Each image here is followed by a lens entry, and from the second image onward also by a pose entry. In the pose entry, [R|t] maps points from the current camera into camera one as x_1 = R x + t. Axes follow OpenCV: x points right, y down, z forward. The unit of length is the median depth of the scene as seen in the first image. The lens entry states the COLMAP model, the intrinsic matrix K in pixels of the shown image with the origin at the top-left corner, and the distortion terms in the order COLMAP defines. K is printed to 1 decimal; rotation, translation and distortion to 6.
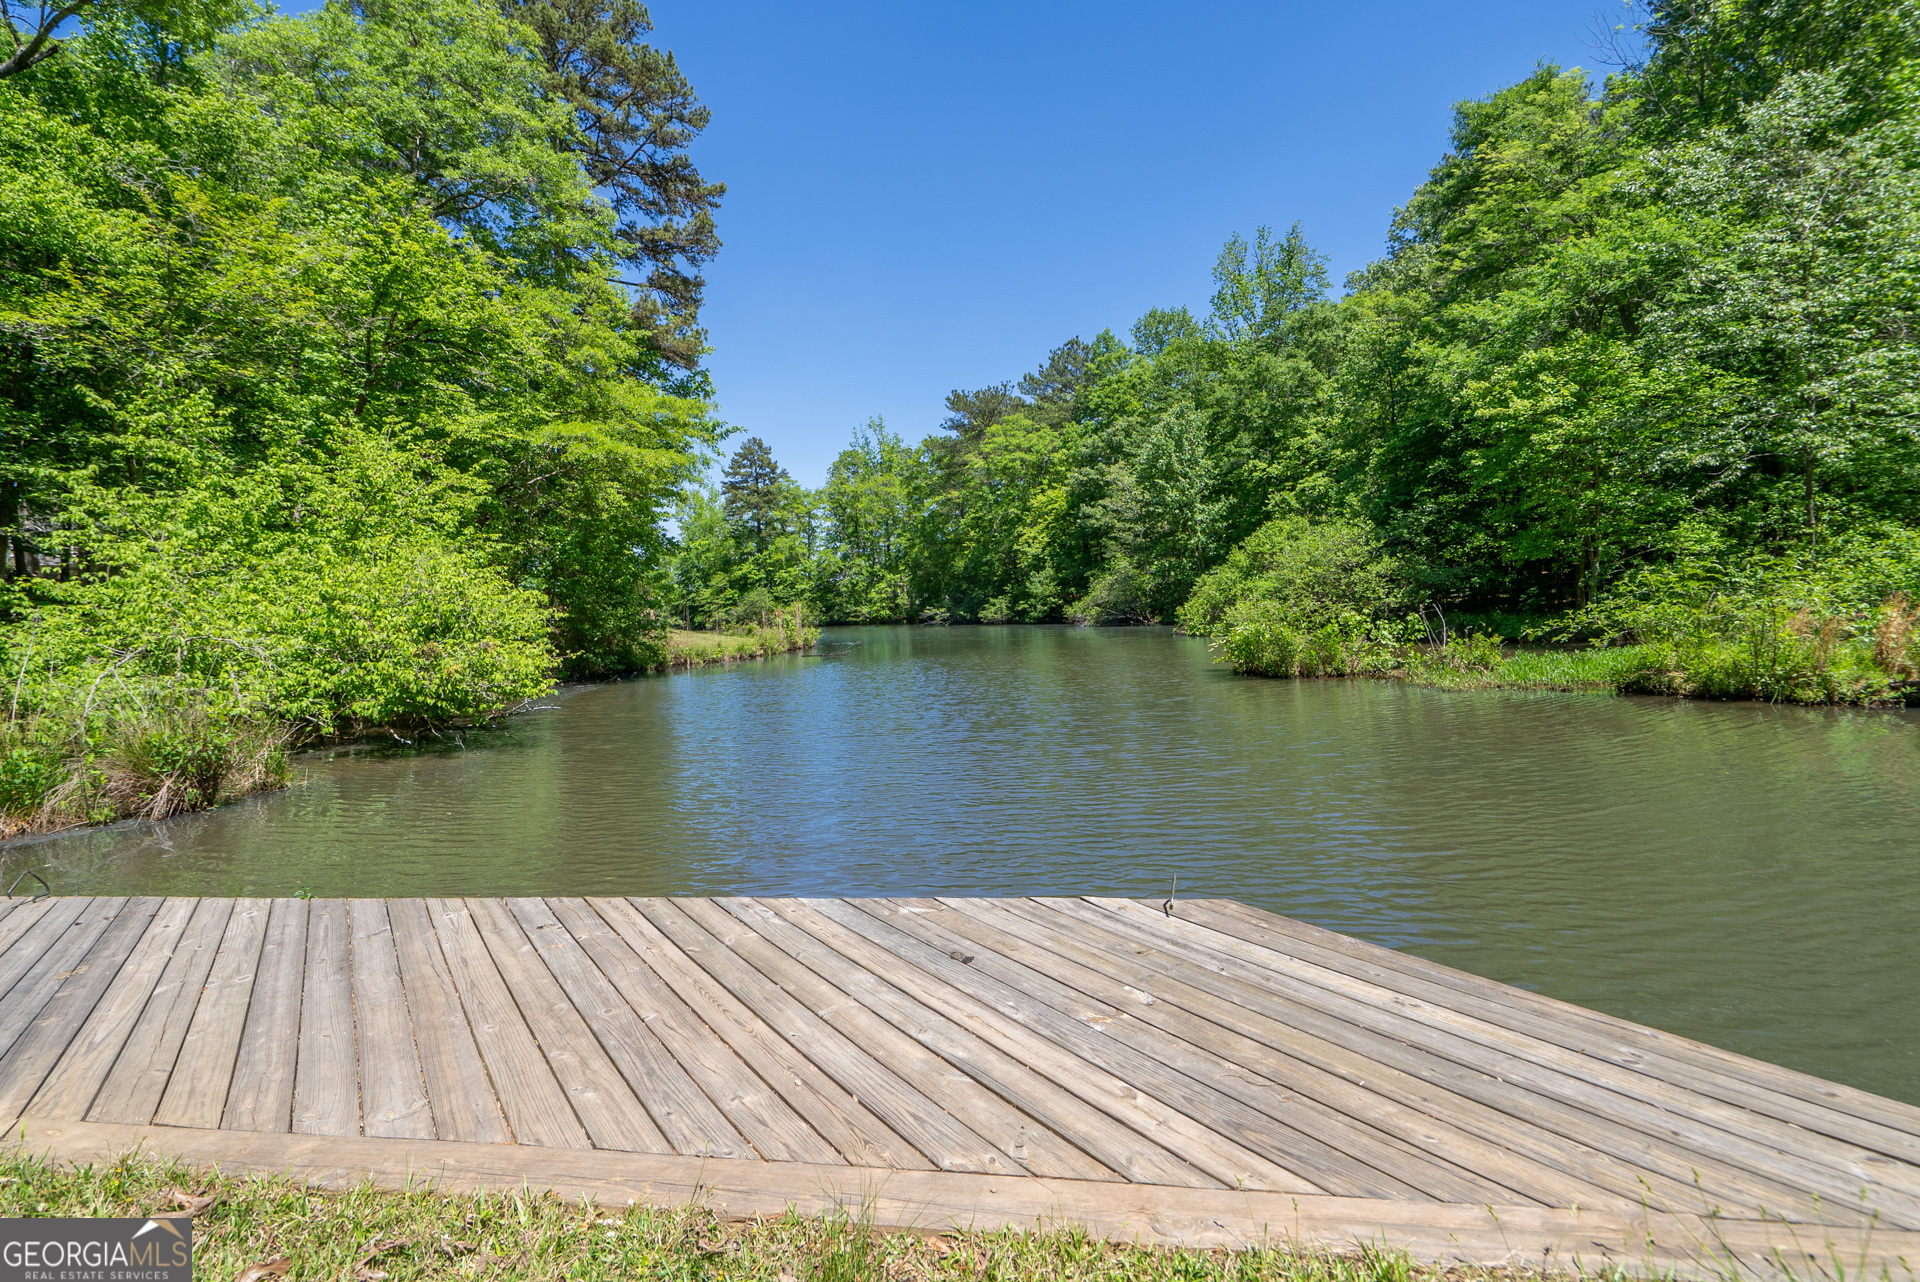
lens RADIAL K [[906.4, 0, 960.0], [0, 906.4, 641.0], [0, 0, 1]] dist [-0.001360, 0.000069]
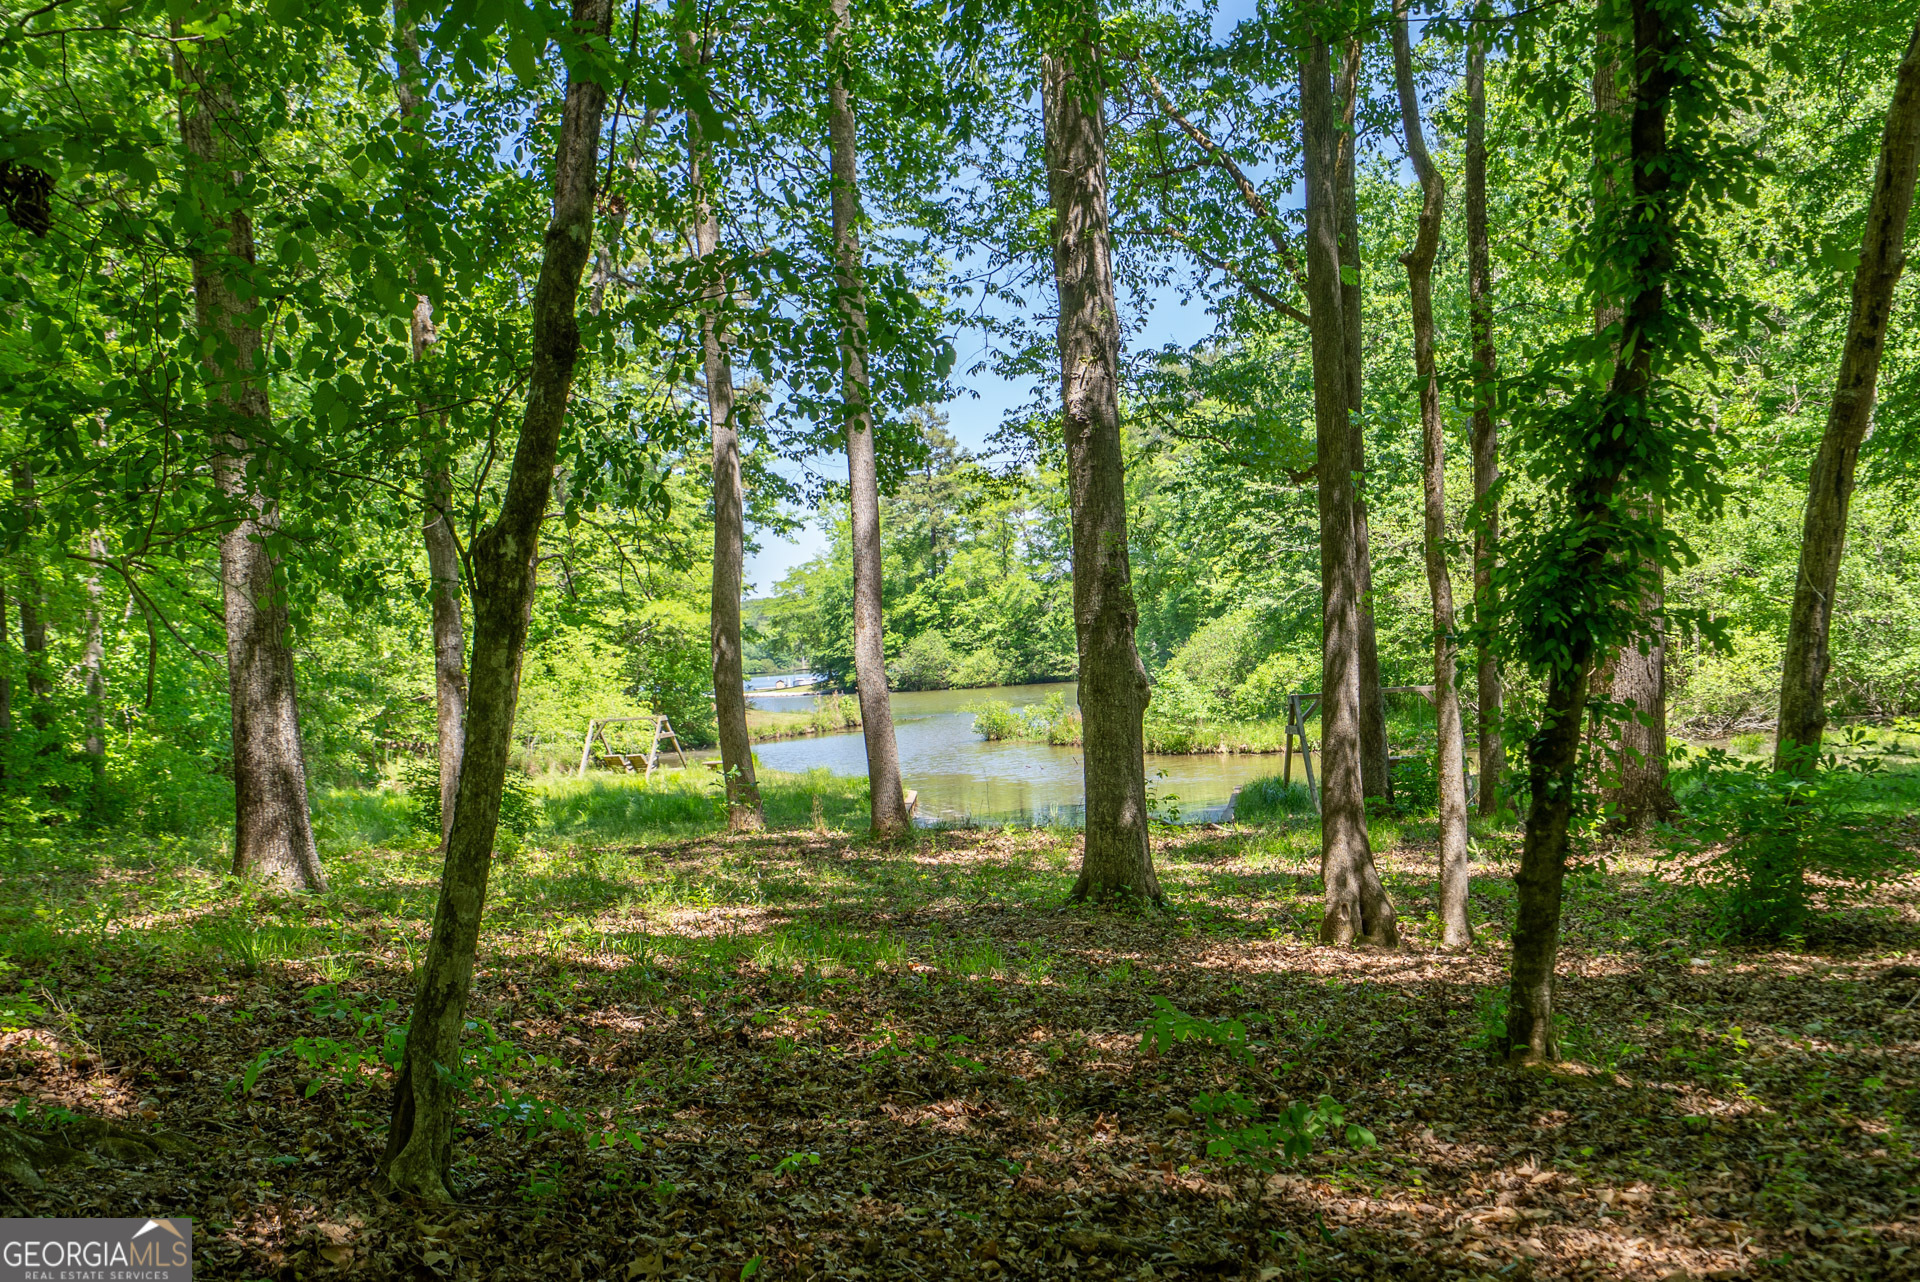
lens RADIAL K [[1935.5, 0, 960.0], [0, 1935.5, 641.0], [0, 0, 1]] dist [0.000145, -0.000062]
pose [[0.965971, -0.029448, -0.256969, 0.363116], [0.022559, 0.999304, -0.029715, -0.014084], [0.257665, 0.022907, 0.965963, -0.836037]]
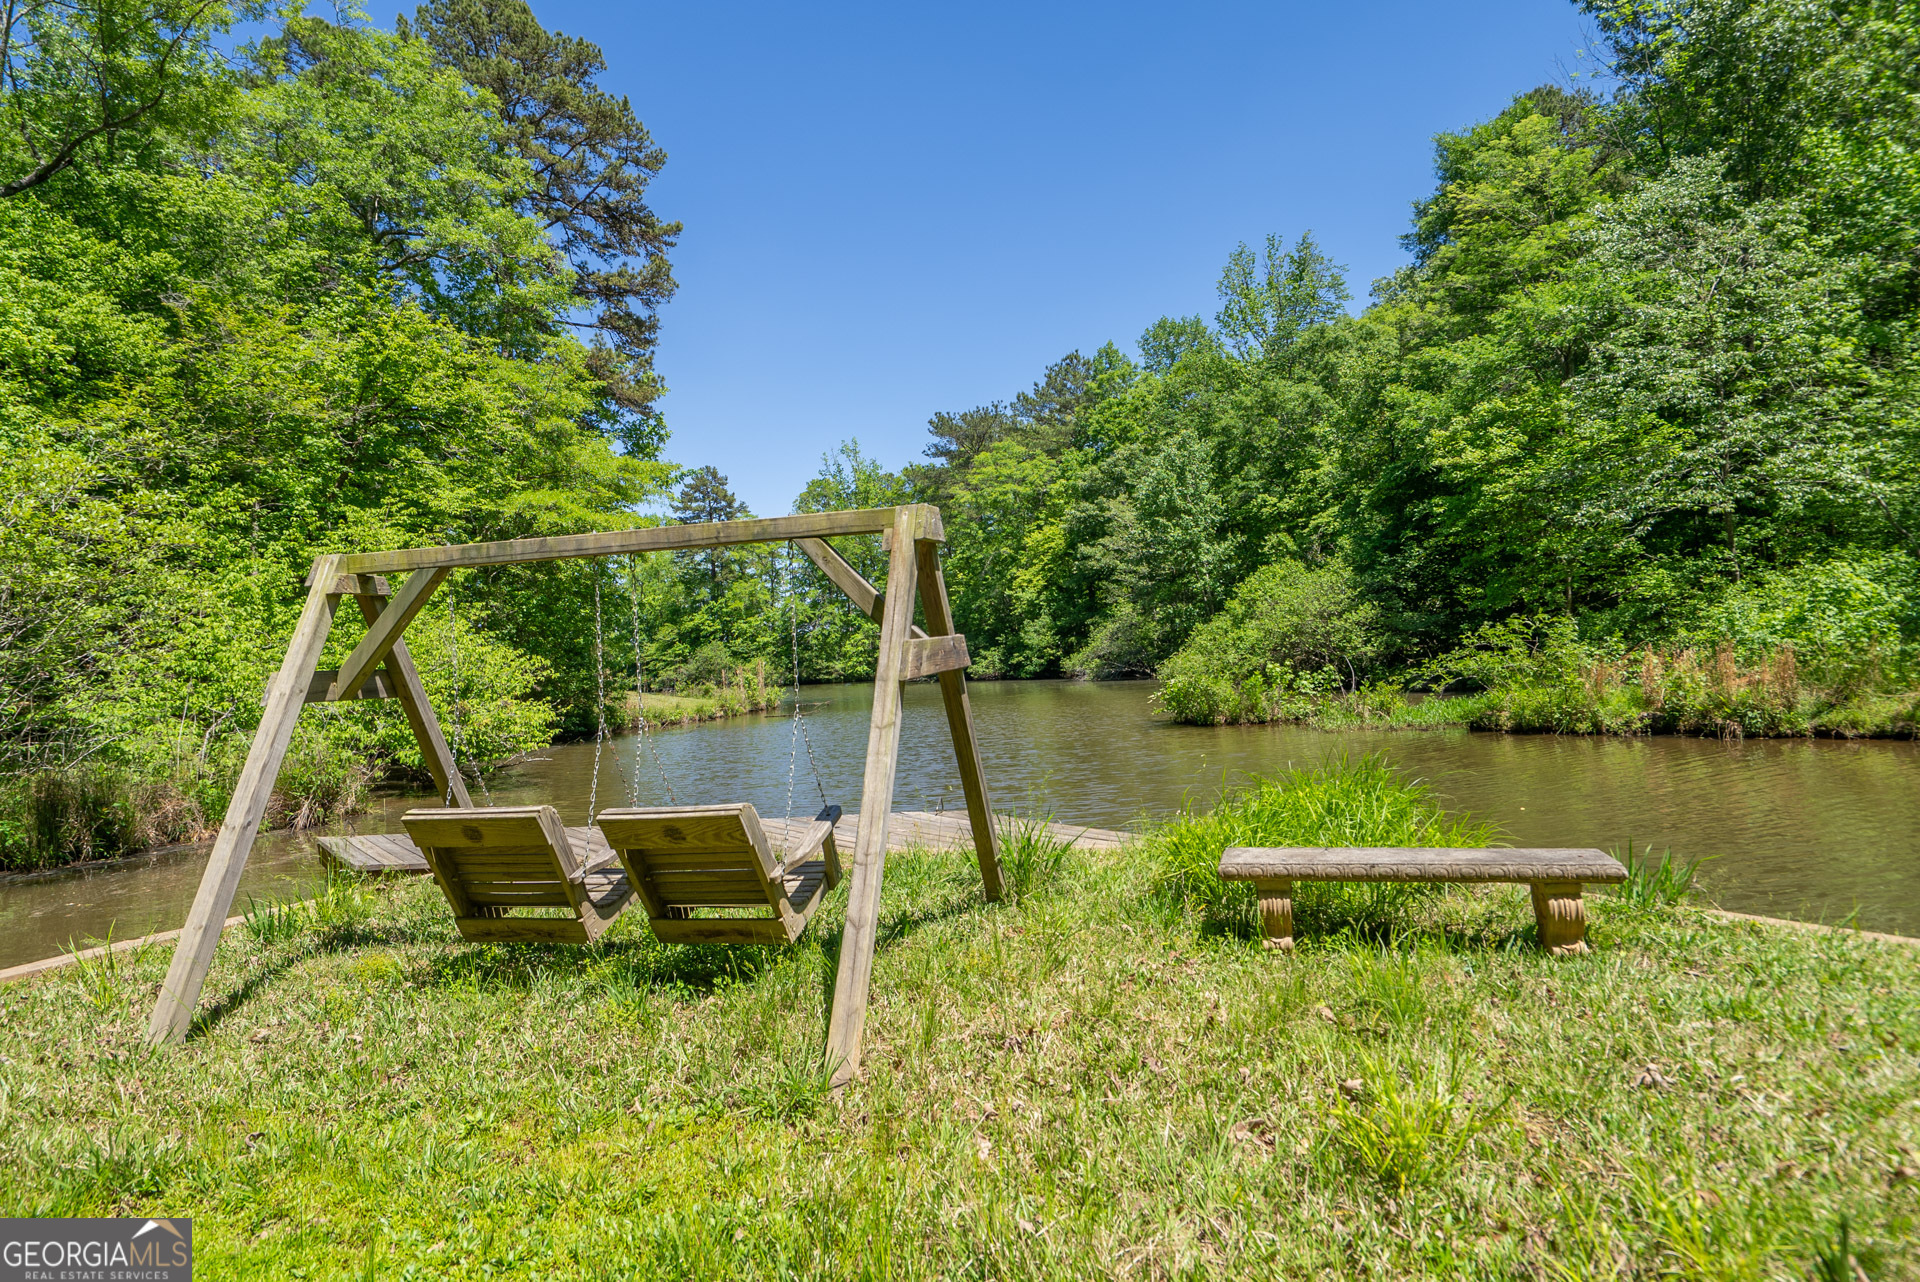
lens RADIAL K [[1127.4, 0, 960.0], [0, 1127.4, 641.0], [0, 0, 1]] dist [0.001465, -0.001021]
pose [[0.999887, -0.015037, -0.000701, 0.019772], [0.014977, 0.998432, -0.053943, 0.002594], [0.001511, 0.053926, 0.998544, -0.112494]]
